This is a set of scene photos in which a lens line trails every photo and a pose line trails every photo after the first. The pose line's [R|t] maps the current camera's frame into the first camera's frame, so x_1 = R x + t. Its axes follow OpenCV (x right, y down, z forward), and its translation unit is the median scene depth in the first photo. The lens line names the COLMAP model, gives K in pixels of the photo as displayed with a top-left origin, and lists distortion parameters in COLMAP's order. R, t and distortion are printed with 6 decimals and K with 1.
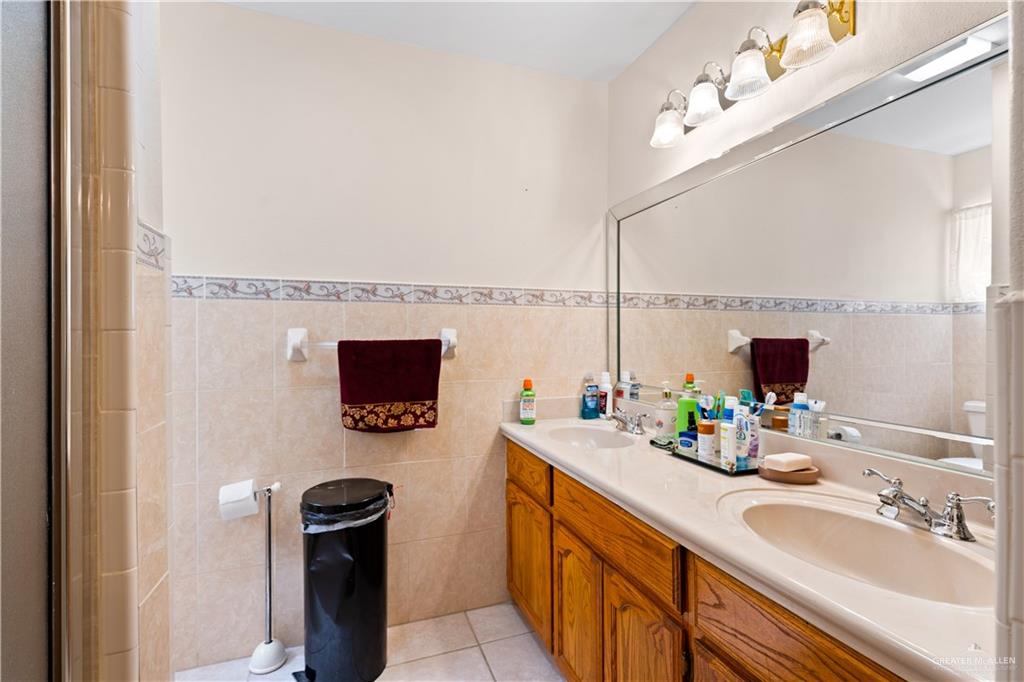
lens RADIAL K [[470.3, 0, 518.7], [0, 470.3, 333.5], [0, 0, 1]] dist [0.011996, -0.000663]
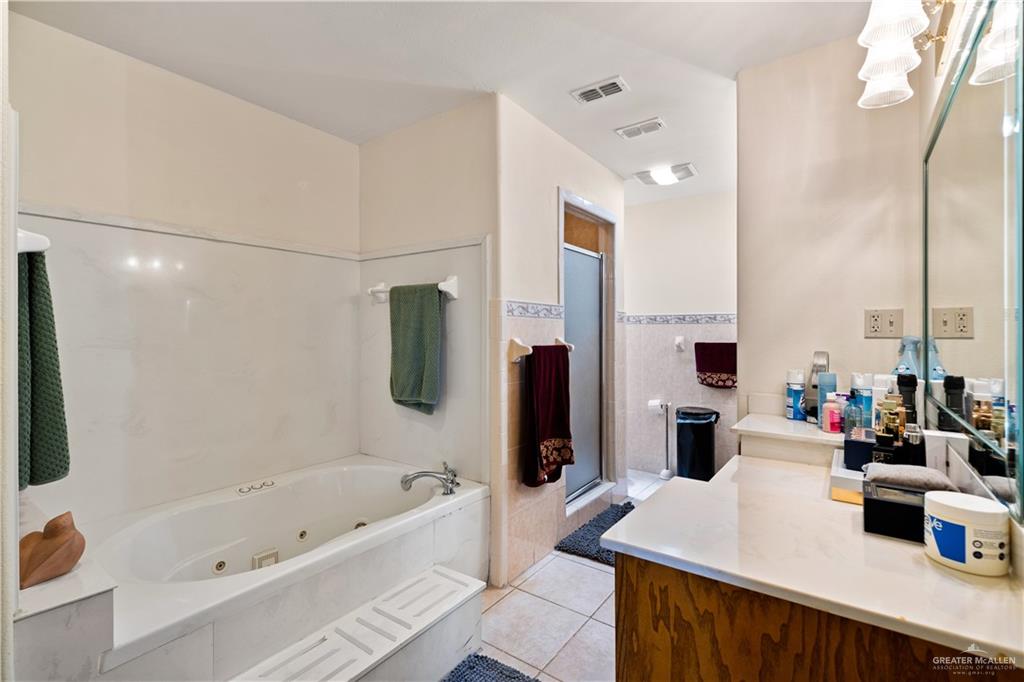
lens RADIAL K [[470.3, 0, 512.7], [0, 470.3, 333.1], [0, 0, 1]] dist [0.011996, -0.000663]
pose [[0.568807, 0.008187, -0.822430, 0.925295], [0.003751, 0.999914, 0.012549, -0.058434], [0.822462, -0.010223, 0.568728, -0.928381]]
